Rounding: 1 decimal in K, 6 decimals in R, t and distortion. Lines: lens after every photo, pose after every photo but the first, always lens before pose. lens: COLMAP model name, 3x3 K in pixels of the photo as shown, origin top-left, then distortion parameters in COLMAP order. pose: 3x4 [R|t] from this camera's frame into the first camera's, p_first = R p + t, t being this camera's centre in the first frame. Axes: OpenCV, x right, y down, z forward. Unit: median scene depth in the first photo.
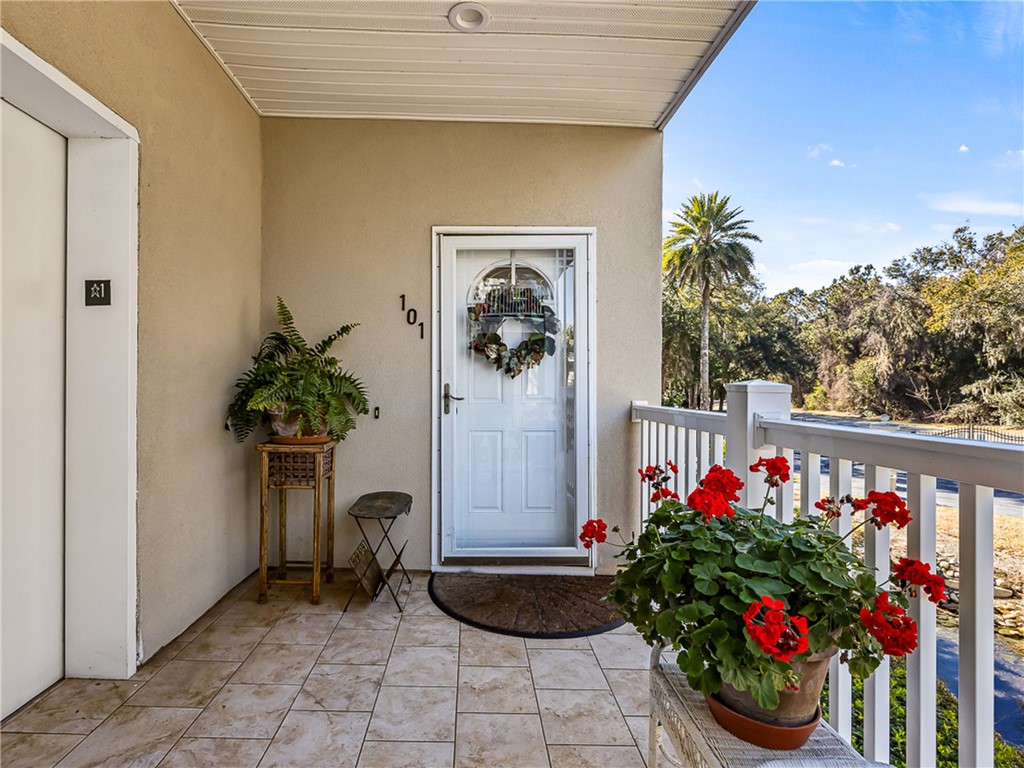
lens RADIAL K [[489.2, 0, 507.3], [0, 489.2, 386.8], [0, 0, 1]] dist [-0.000981, -0.000590]
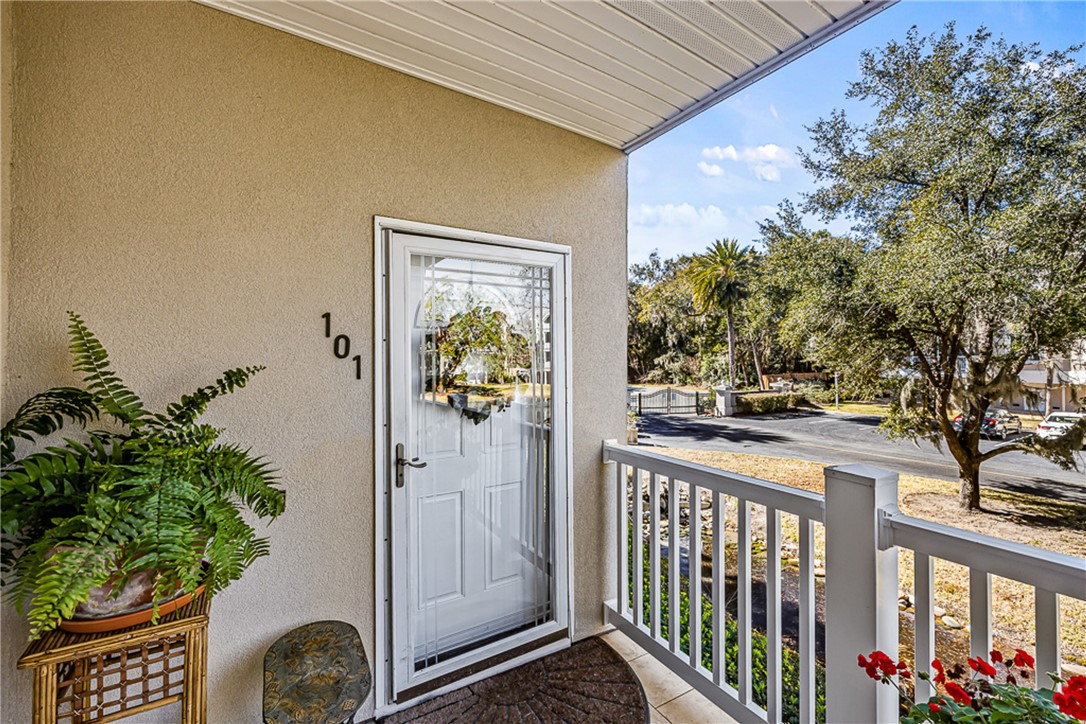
lens RADIAL K [[428.9, 0, 546.0], [0, 428.9, 359.3], [0, 0, 1]] dist [-0.003240, 0.000063]
pose [[0.875351, 0.001285, 0.483487, -0.229819], [-0.002716, 0.999994, 0.002259, -0.125752], [-0.483481, -0.003291, 0.875349, 0.348423]]
